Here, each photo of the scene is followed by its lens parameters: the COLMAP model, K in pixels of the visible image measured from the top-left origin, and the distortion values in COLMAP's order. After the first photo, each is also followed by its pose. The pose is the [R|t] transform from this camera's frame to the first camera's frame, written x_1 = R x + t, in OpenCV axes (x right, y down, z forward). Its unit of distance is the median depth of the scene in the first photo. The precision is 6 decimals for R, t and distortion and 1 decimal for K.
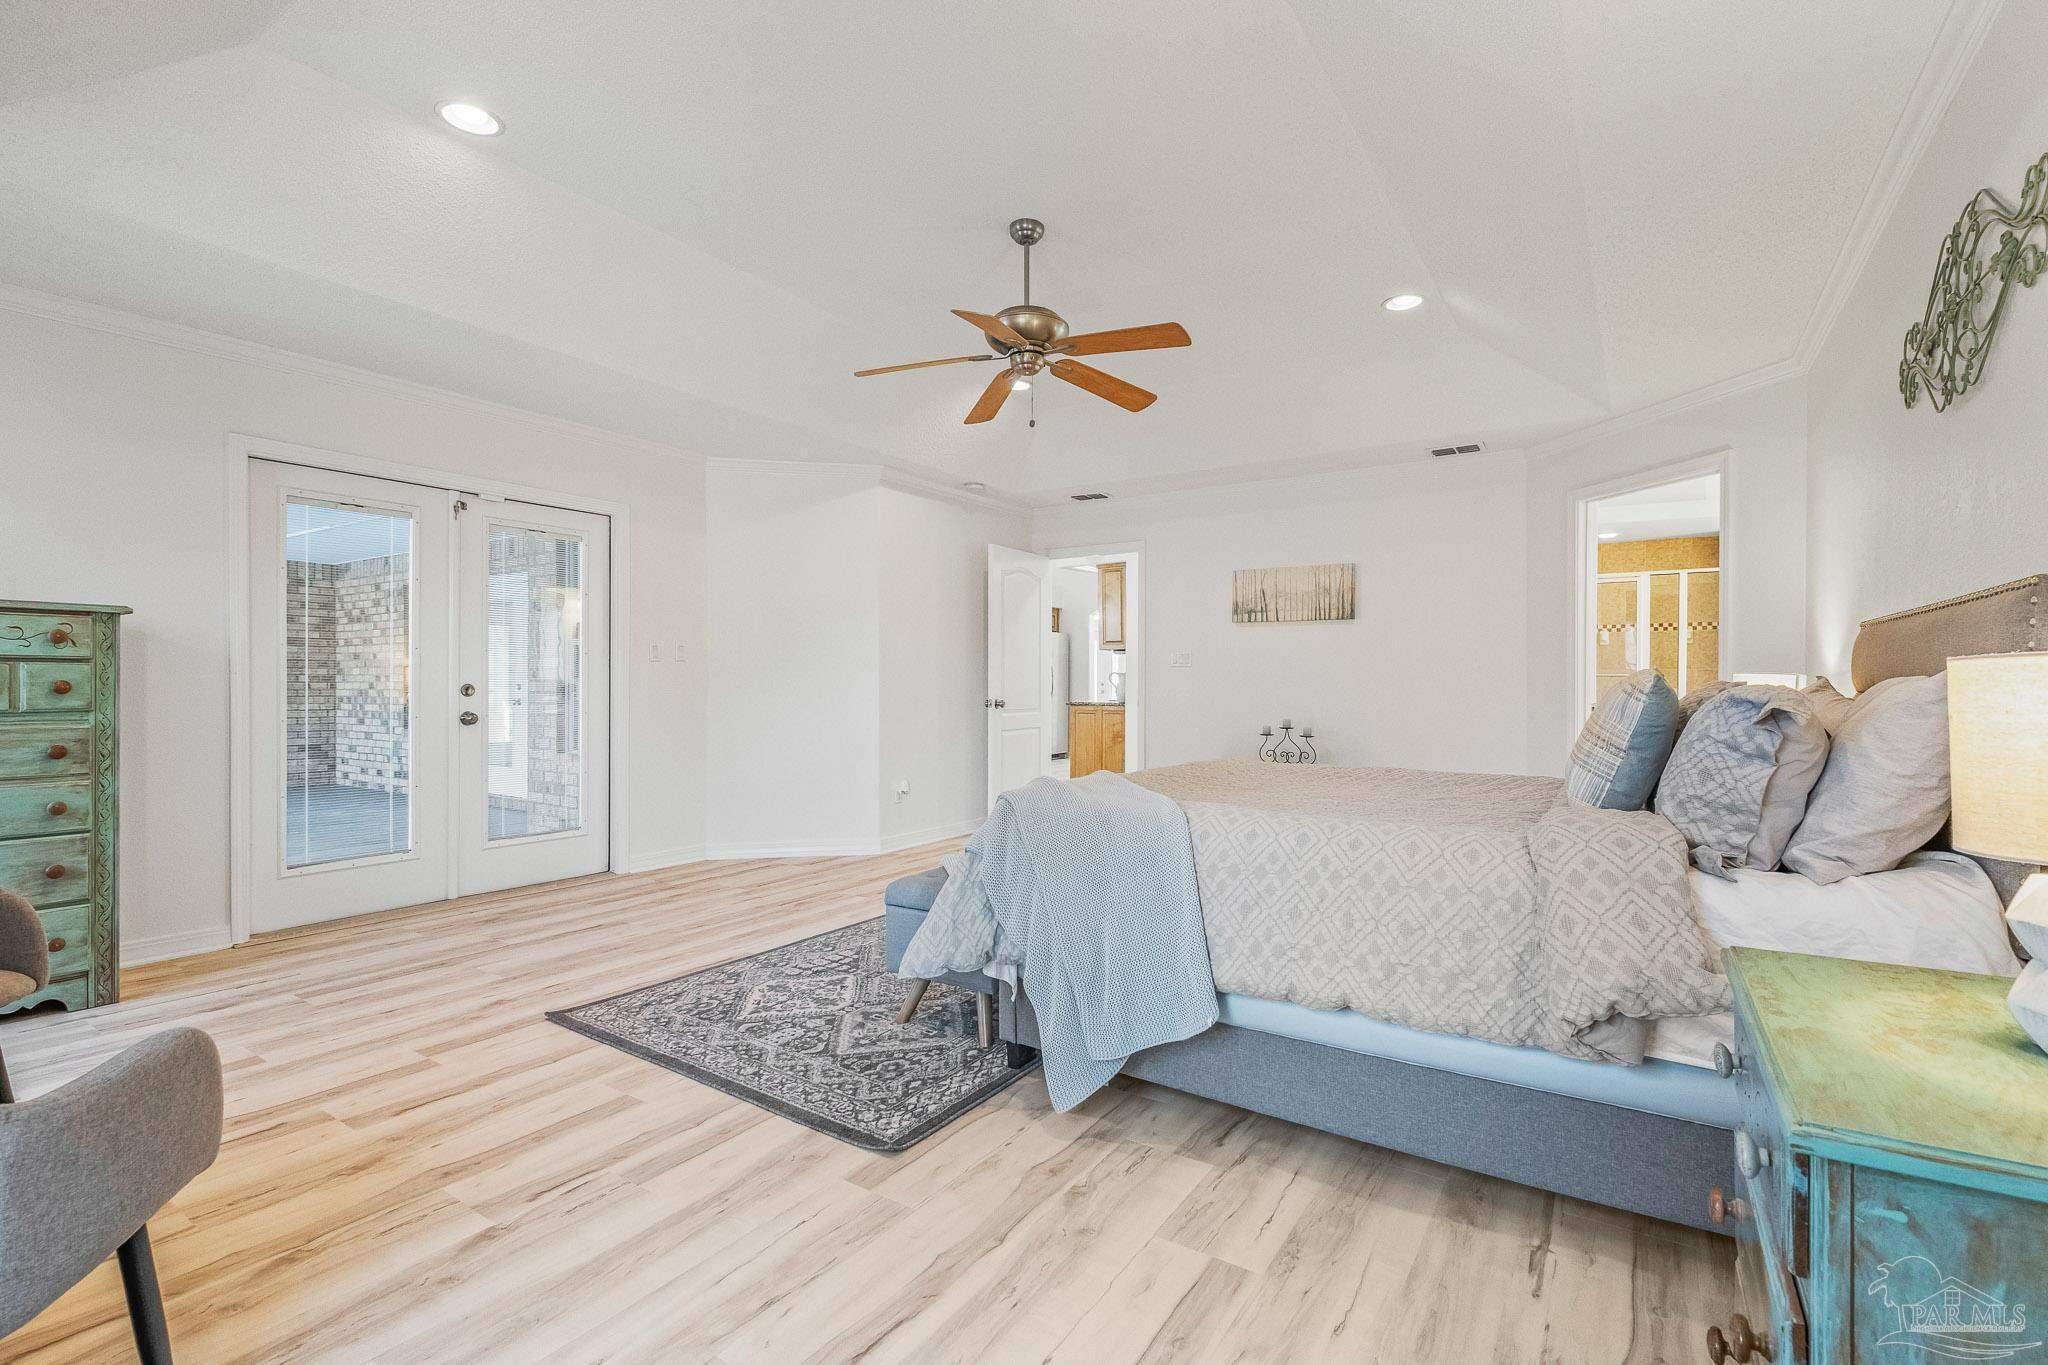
lens RADIAL K [[920.5, 0, 1037.8], [0, 920.5, 685.4], [0, 0, 1]] dist [0.000263, -0.000864]
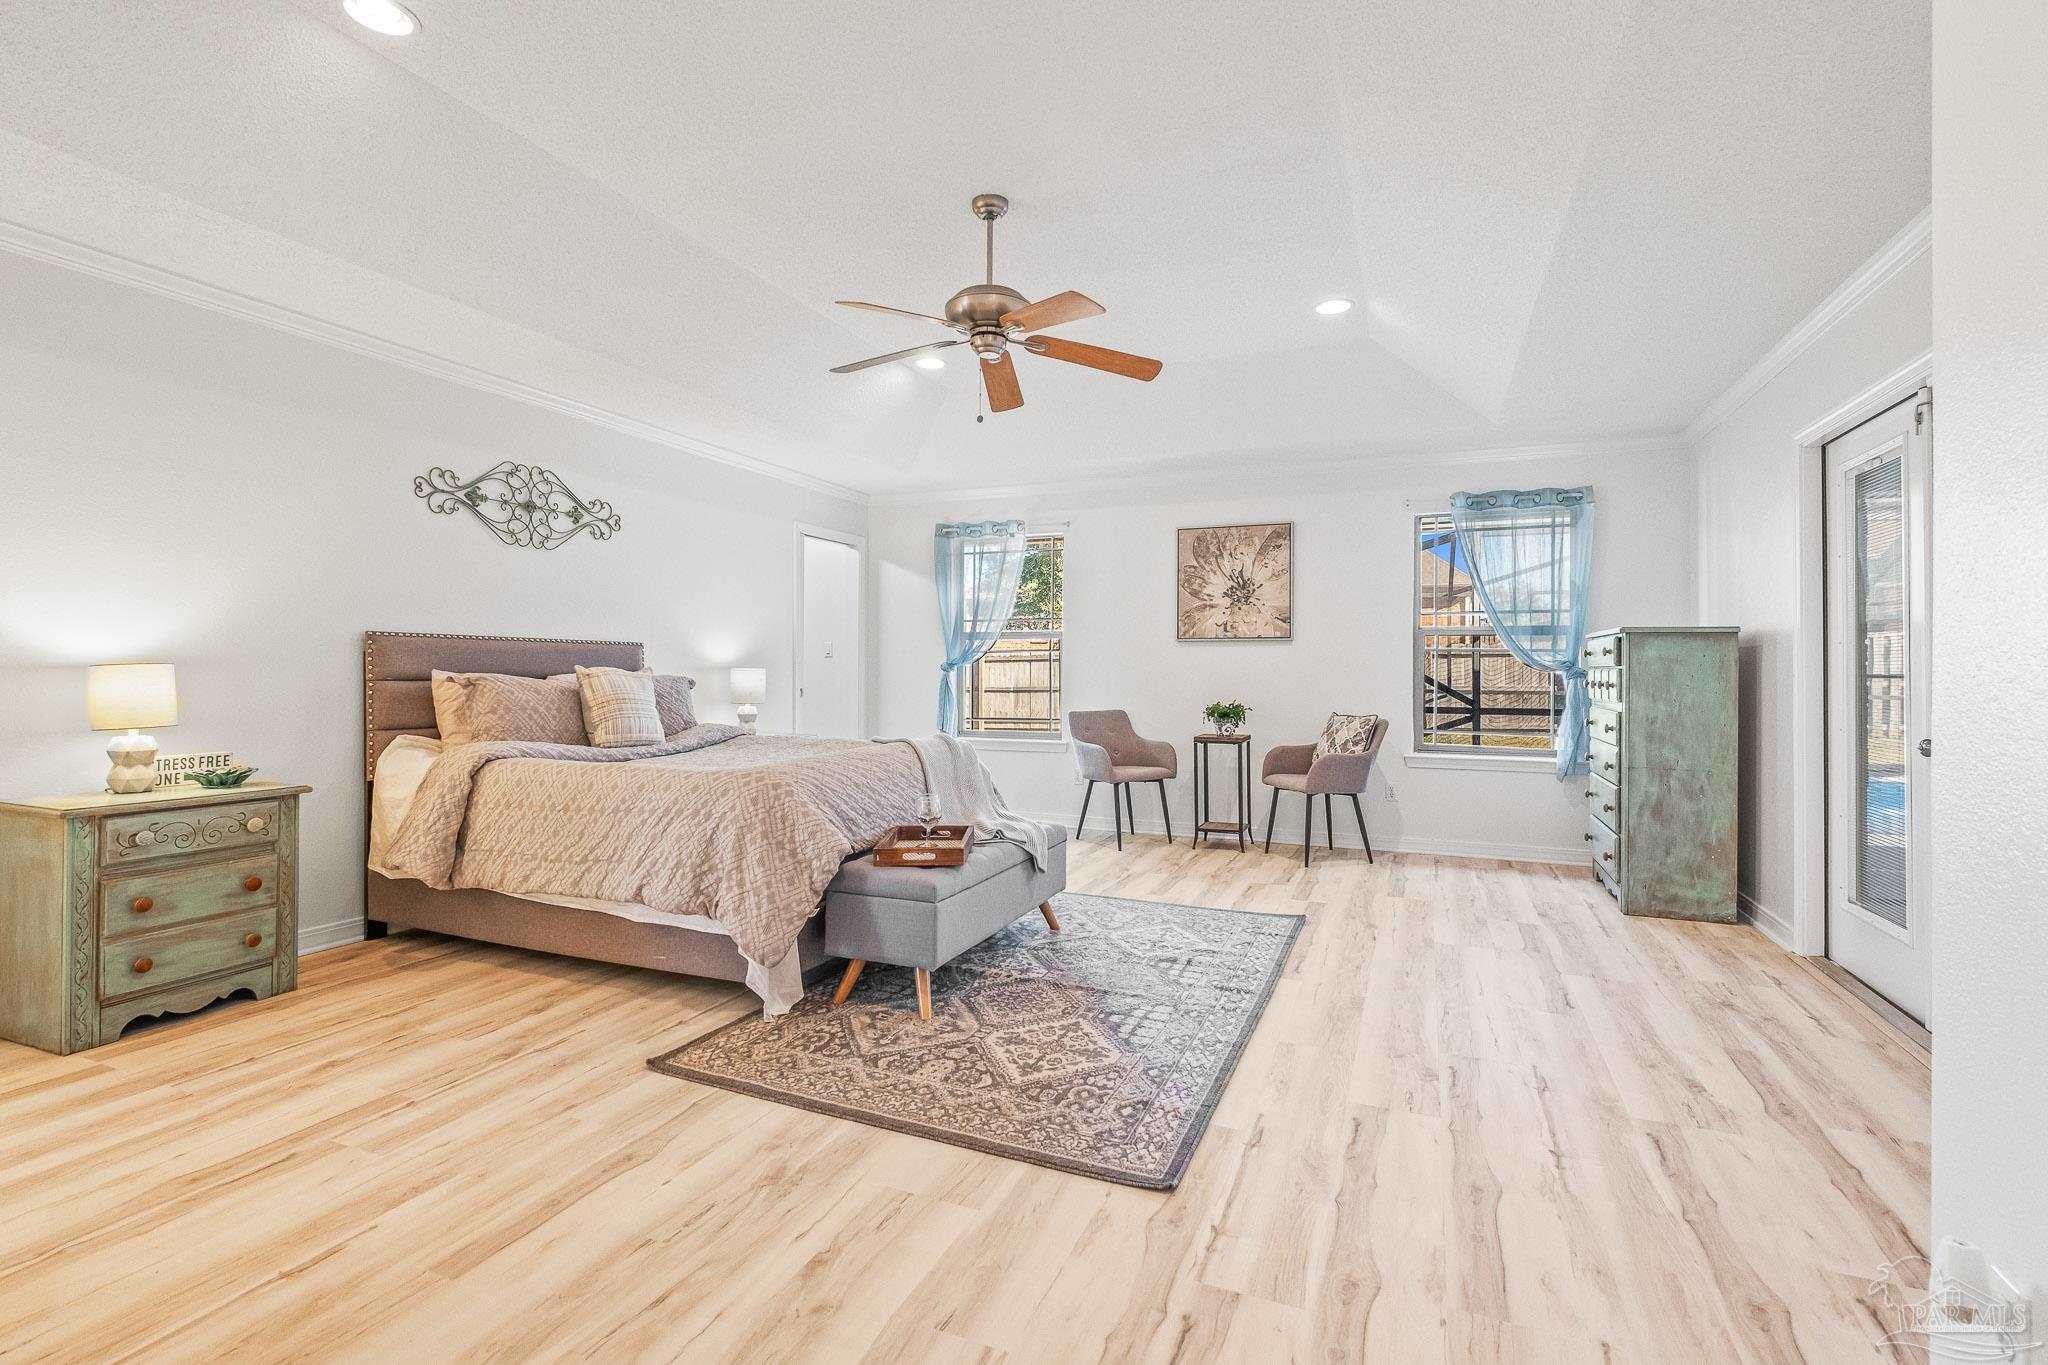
lens RADIAL K [[926.3, 0, 1013.3], [0, 926.3, 677.8], [0, 0, 1]] dist [0.001759, -0.000584]
pose [[-0.989082, -0.001176, -0.147359, 0.107665], [-0.002558, 0.999954, 0.009190, -0.010024], [0.147341, 0.009467, -0.989040, 2.206034]]
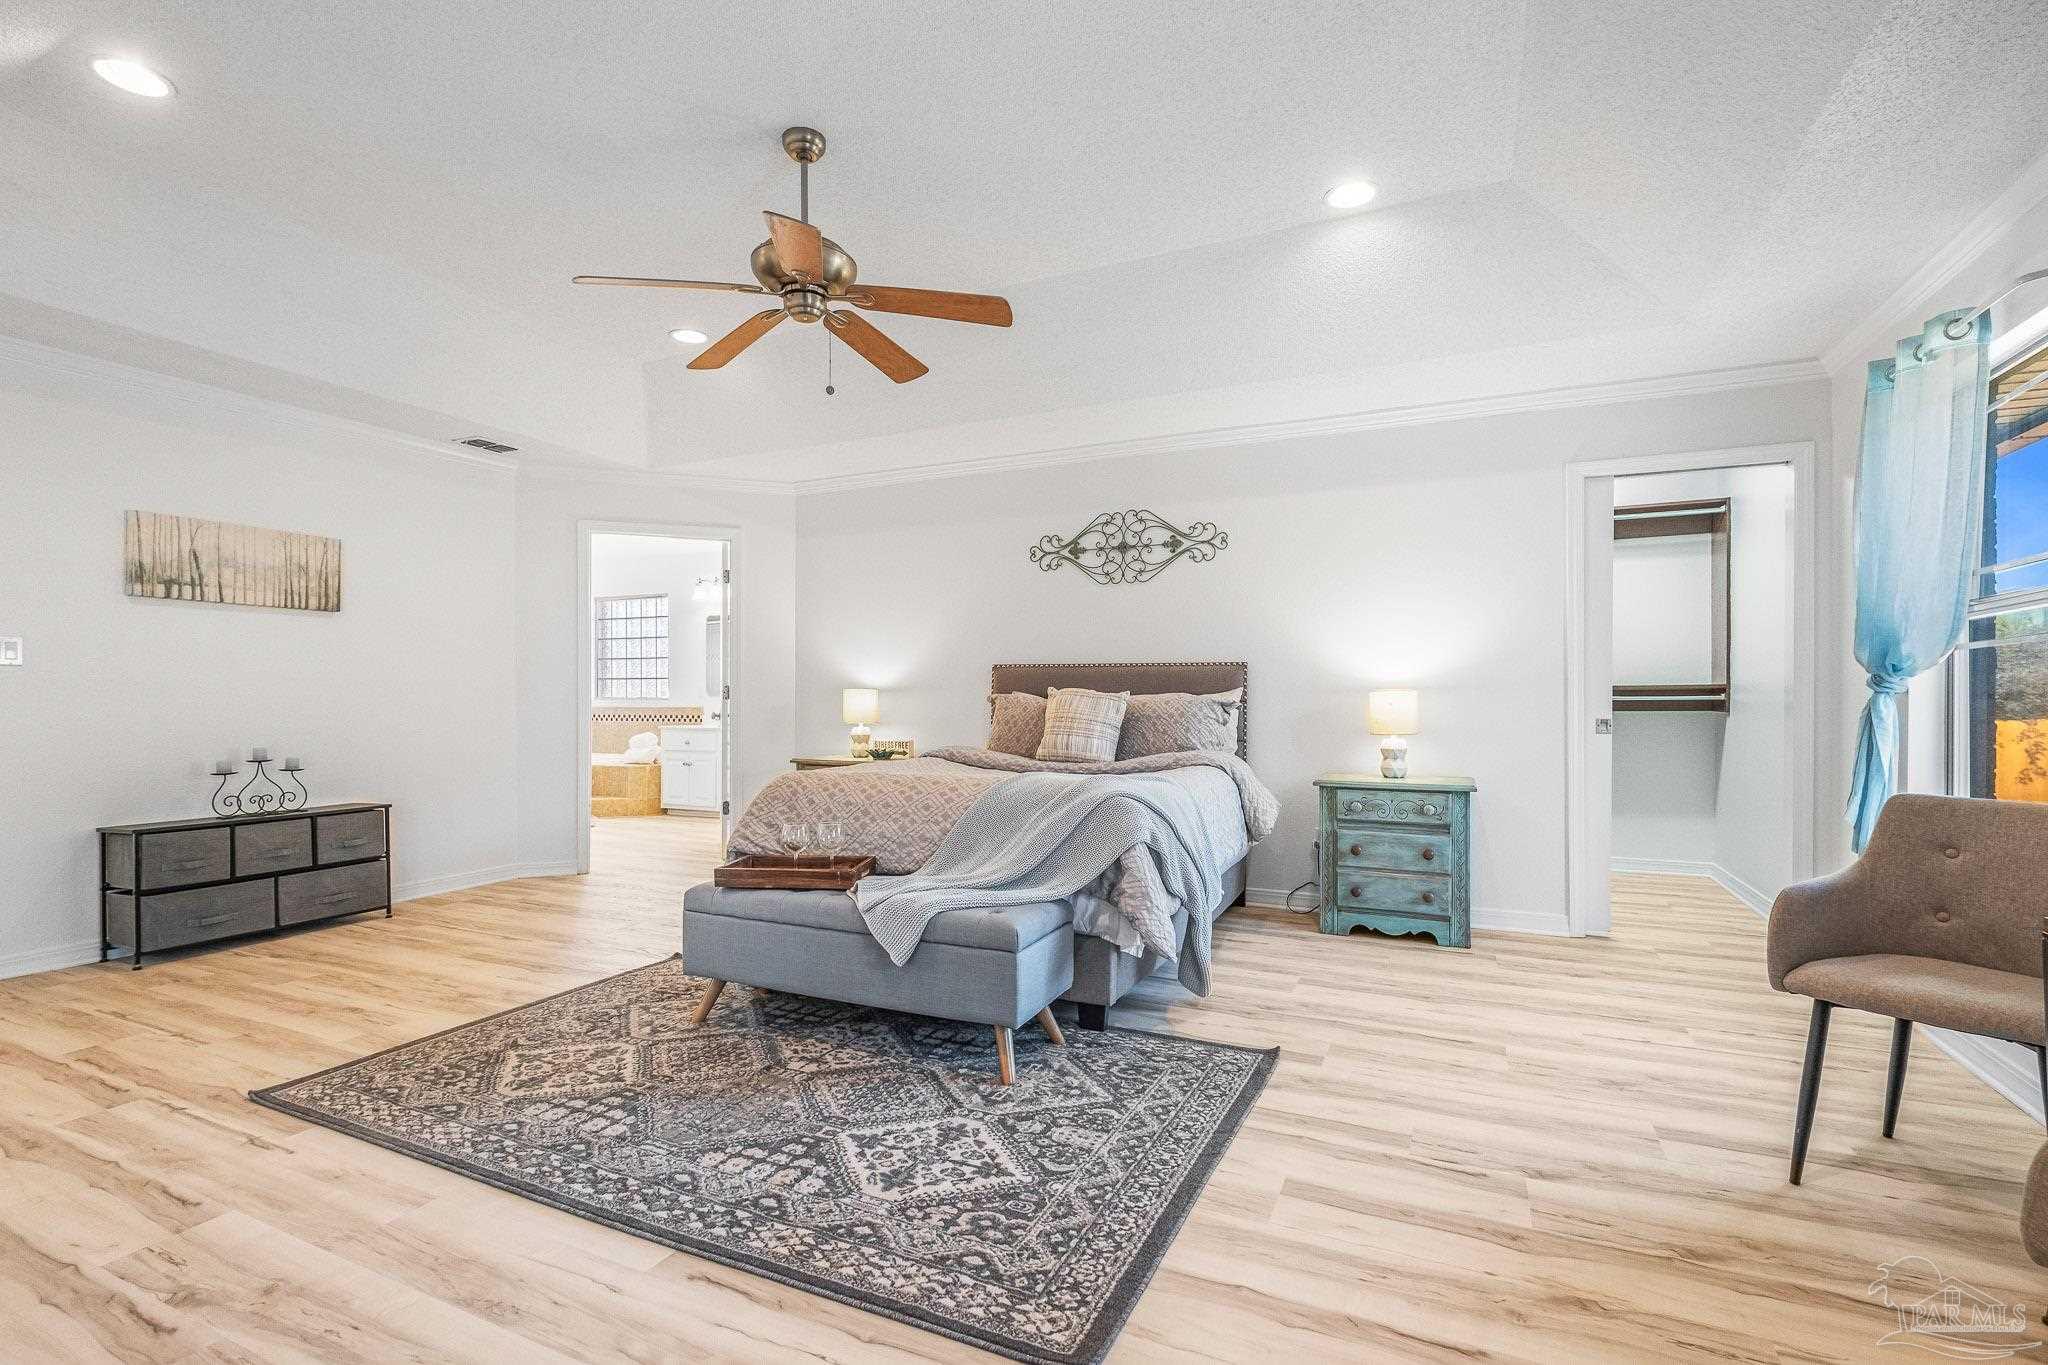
lens RADIAL K [[924.5, 0, 1023.1], [0, 924.5, 689.7], [0, 0, 1]] dist [0.001370, -0.000482]
pose [[-0.130209, 0.001945, 0.991485, -0.972274], [0.003899, 0.999991, -0.001450, -0.007380], [-0.991479, 0.003677, -0.130215, 1.045379]]
